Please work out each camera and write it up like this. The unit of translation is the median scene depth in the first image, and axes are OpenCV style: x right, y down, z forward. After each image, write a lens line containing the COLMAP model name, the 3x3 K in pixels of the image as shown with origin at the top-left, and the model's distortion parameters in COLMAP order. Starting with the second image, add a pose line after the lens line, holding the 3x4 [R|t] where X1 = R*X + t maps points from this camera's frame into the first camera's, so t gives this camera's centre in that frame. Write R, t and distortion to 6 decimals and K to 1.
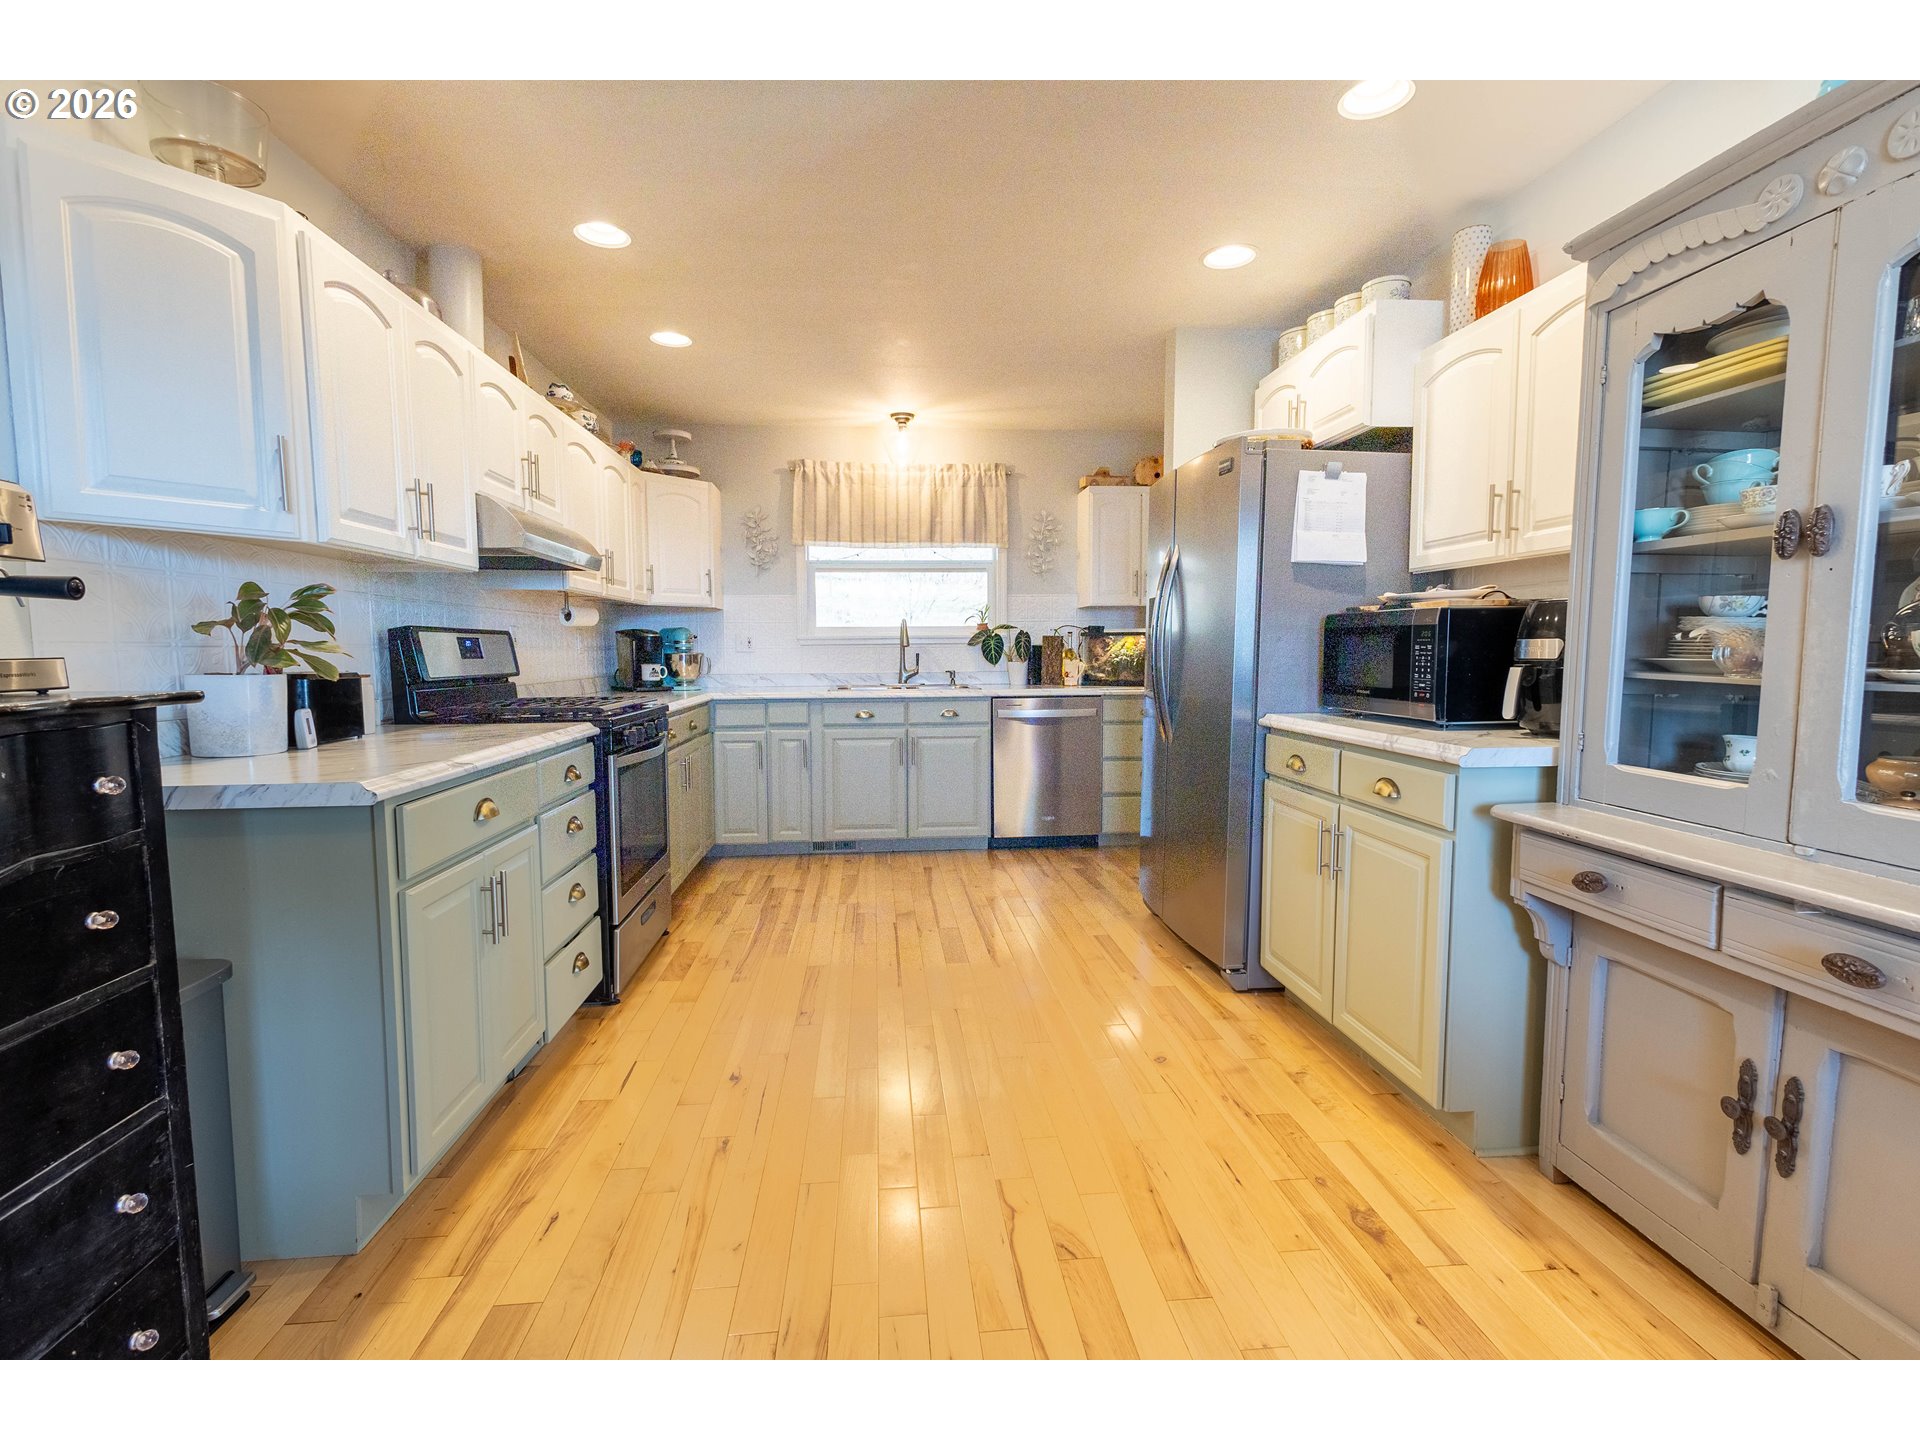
lens RADIAL K [[888.4, 0, 960.5], [0, 888.4, 725.1], [0, 0, 1]] dist [0.001505, -0.003720]
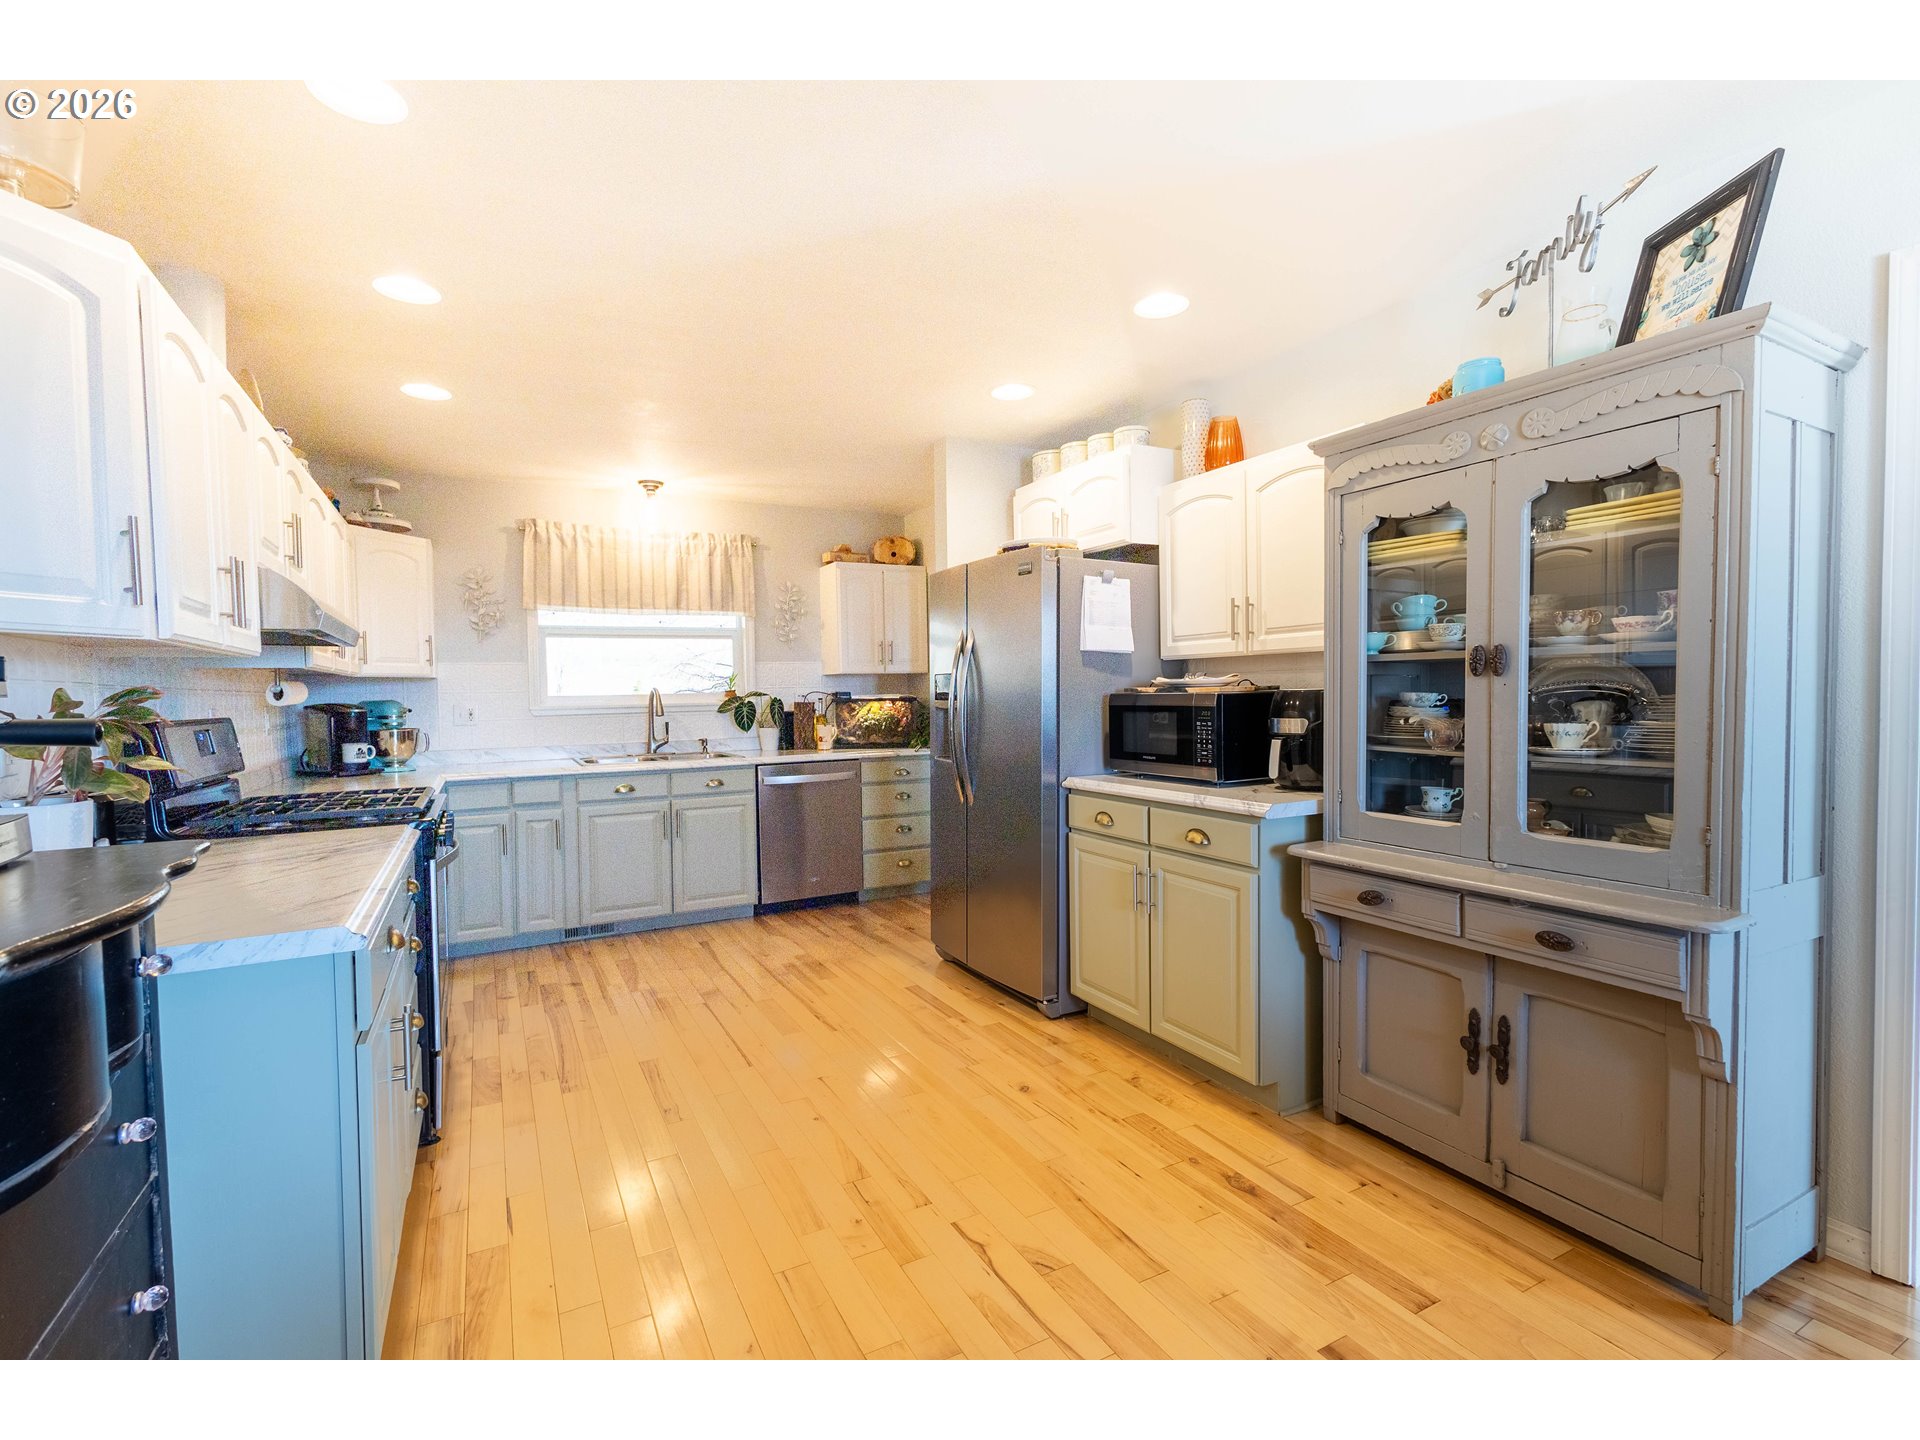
lens RADIAL K [[880.8, 0, 958.1], [0, 880.8, 725.3], [0, 0, 1]] dist [0.002122, -0.001095]
pose [[0.922406, -0.025917, 0.385351, -0.239871], [0.046534, 0.997935, -0.044270, -0.036766], [-0.383408, 0.058766, 0.921708, -0.030436]]
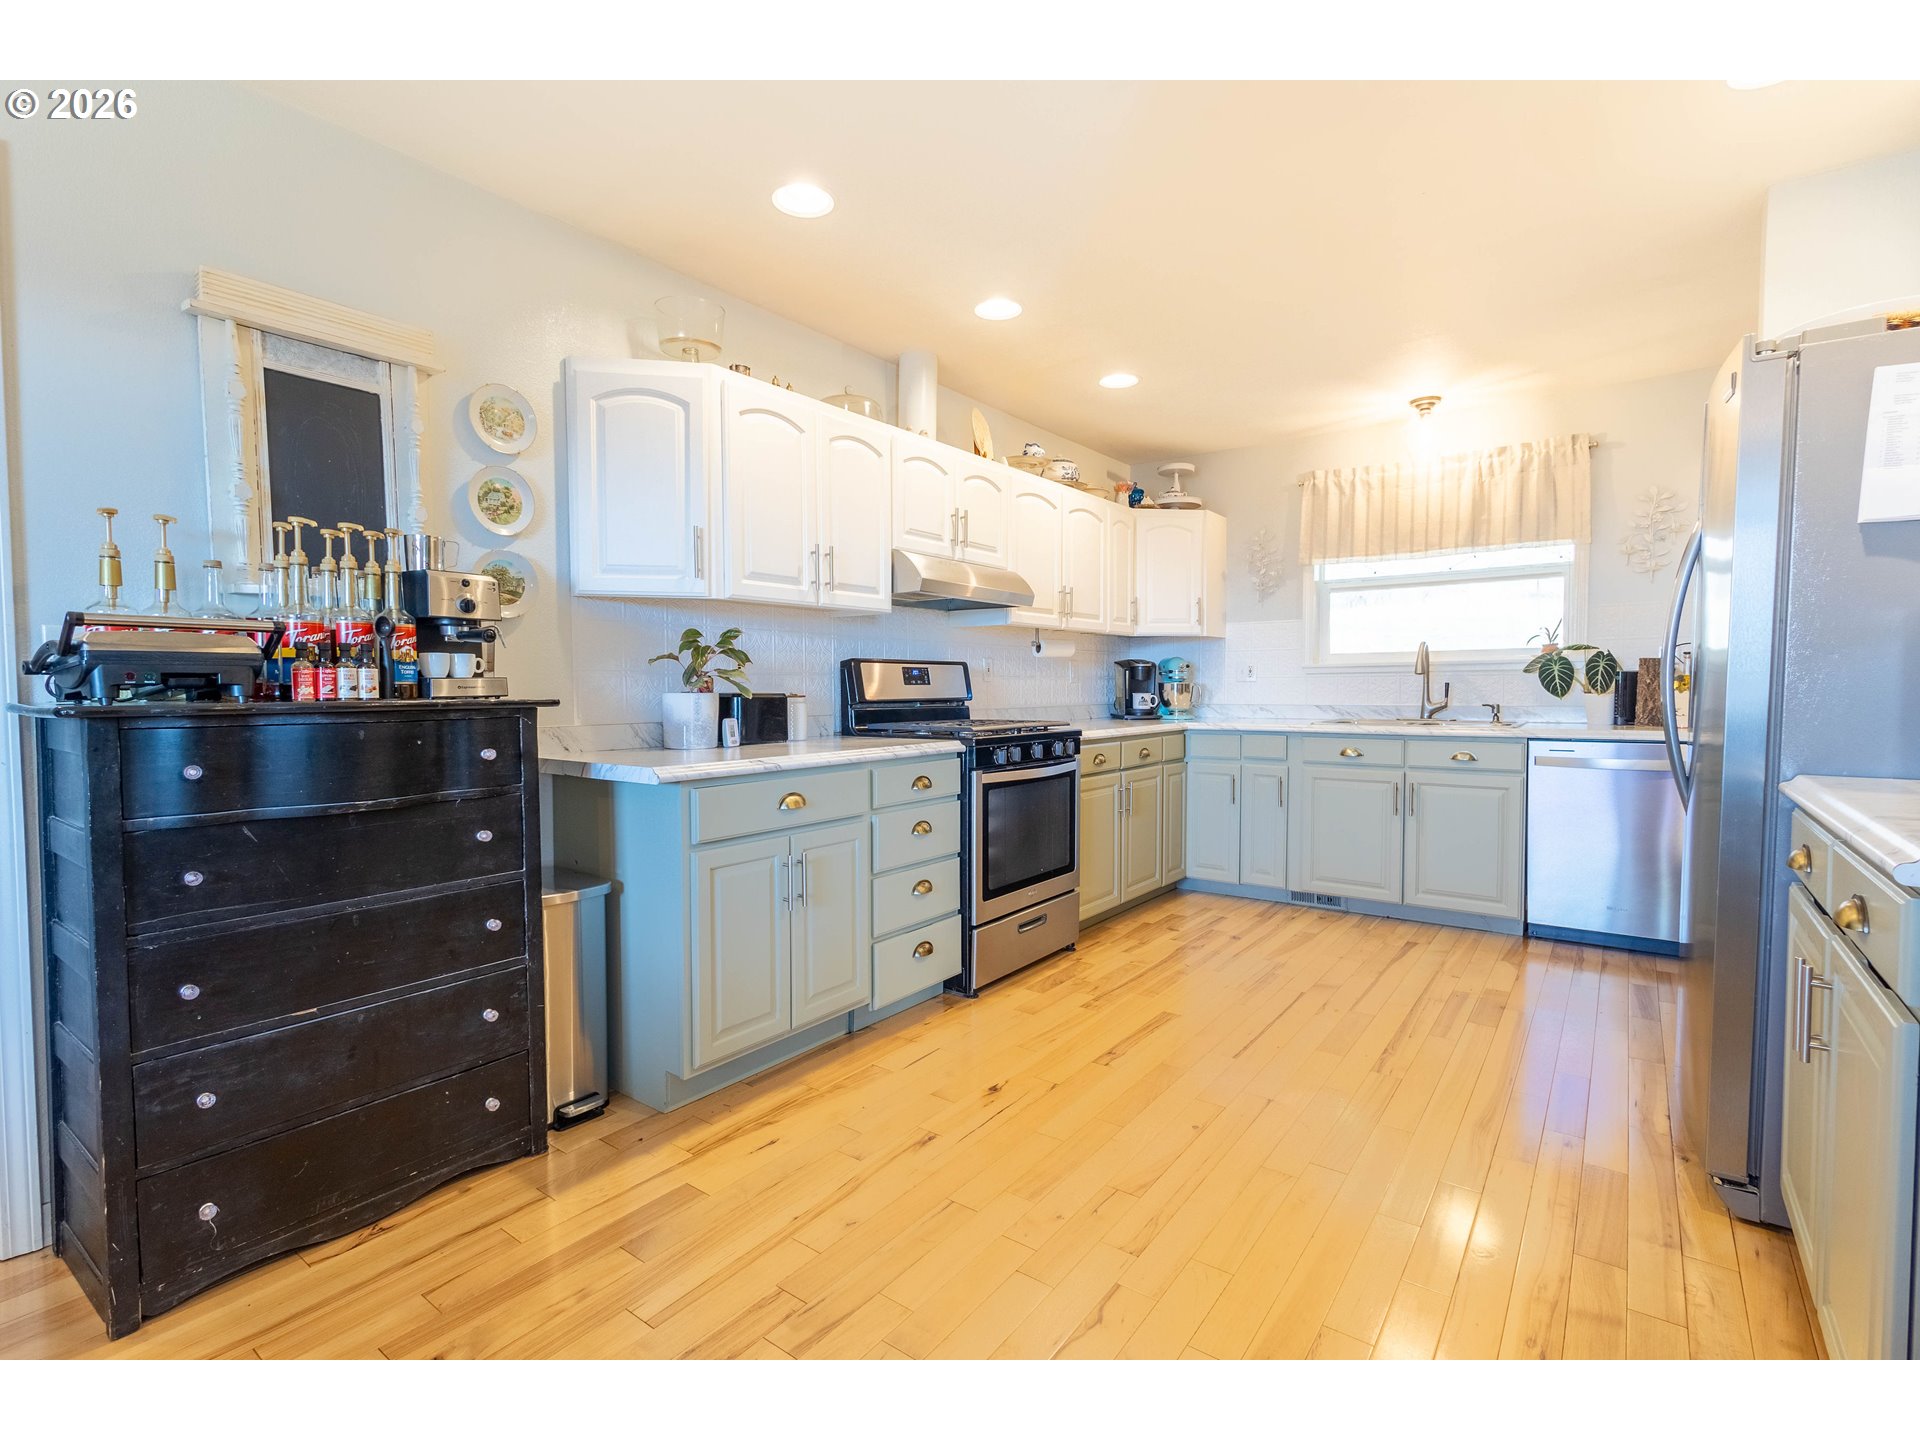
lens RADIAL K [[894.1, 0, 940.2], [0, 894.1, 722.0], [0, 0, 1]] dist [0.001081, -0.000451]
pose [[0.730768, 0.029124, -0.682005, 0.330575], [-0.057230, 0.998186, -0.018695, -0.003740], [0.680223, 0.052693, 0.731109, 0.147918]]
